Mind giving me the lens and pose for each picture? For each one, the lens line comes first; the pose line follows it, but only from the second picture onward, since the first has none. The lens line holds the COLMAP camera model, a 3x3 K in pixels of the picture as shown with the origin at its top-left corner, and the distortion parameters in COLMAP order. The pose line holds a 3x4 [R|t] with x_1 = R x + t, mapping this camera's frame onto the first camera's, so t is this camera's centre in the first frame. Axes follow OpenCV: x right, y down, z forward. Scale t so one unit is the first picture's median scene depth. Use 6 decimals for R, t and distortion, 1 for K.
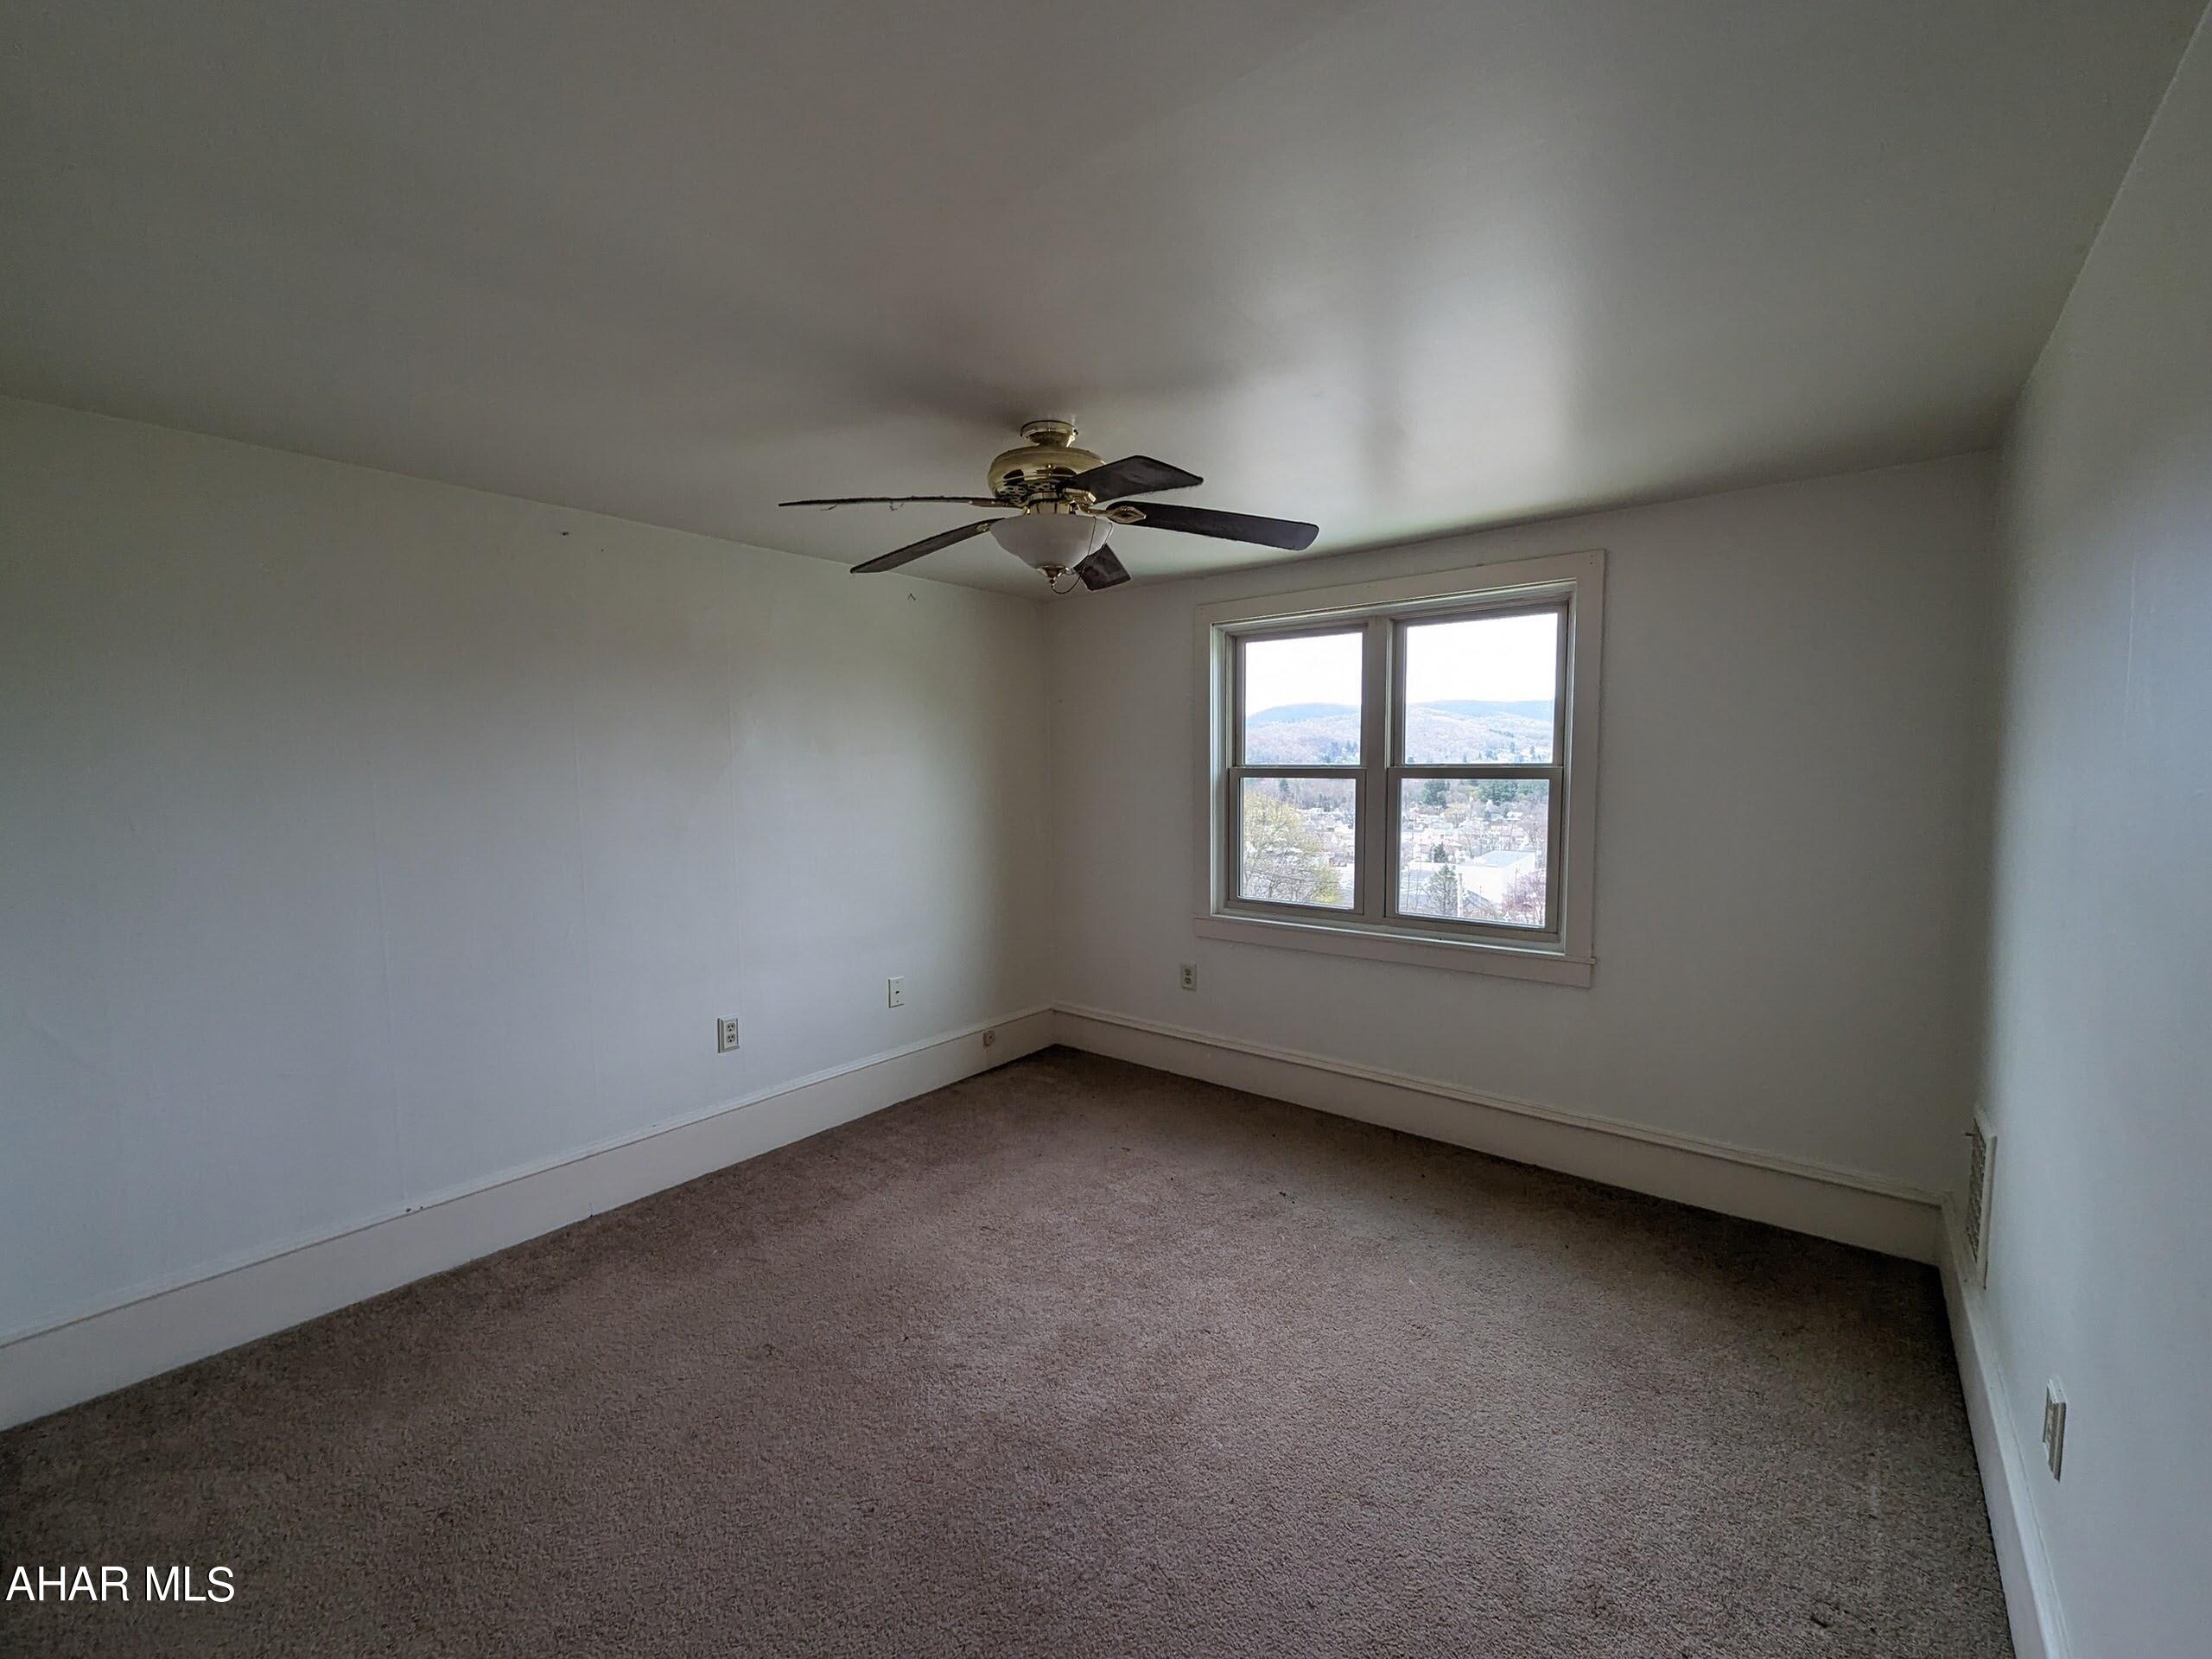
lens RADIAL K [[913.5, 0, 1098.3], [0, 913.5, 817.1], [0, 0, 1]] dist [0.003449, -0.000642]
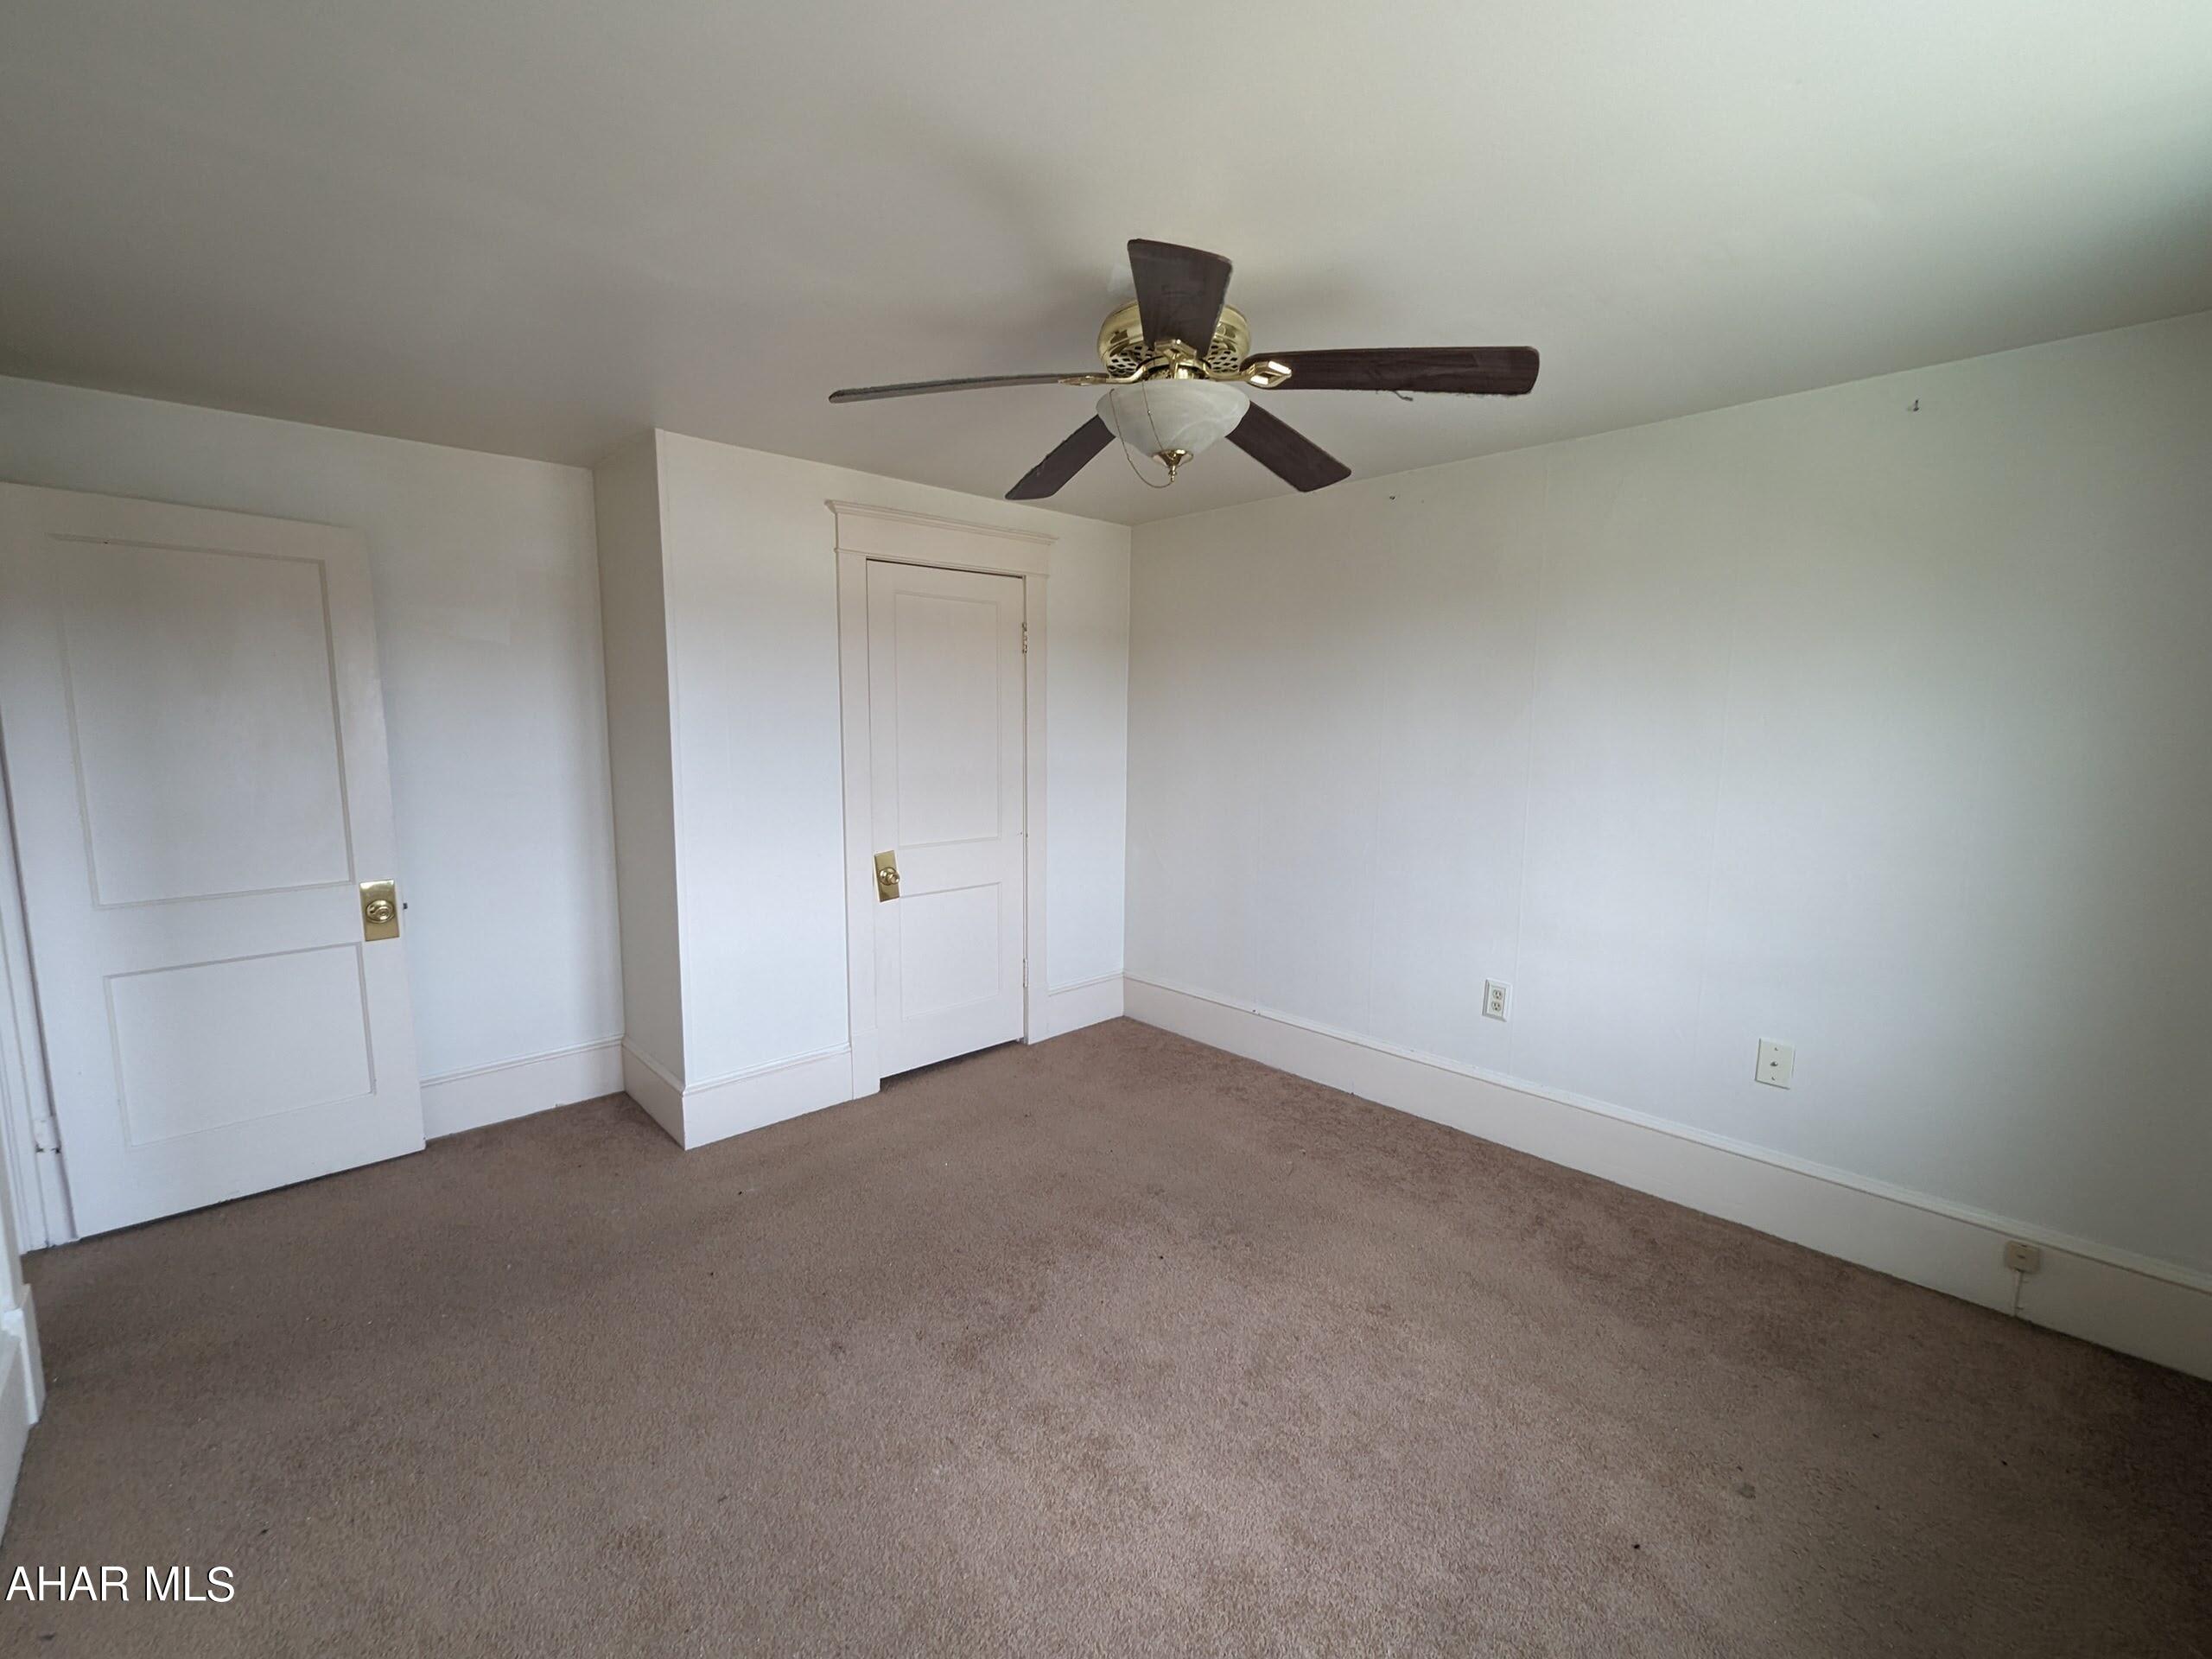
lens RADIAL K [[913.5, 0, 1098.5], [0, 913.5, 845.3], [0, 0, 1]] dist [0.003449, -0.000642]
pose [[-0.131764, 0.144103, -0.980751, 0.517198], [-0.063502, 0.986118, 0.153423, -0.029308], [0.989245, 0.082495, -0.120784, 0.706208]]
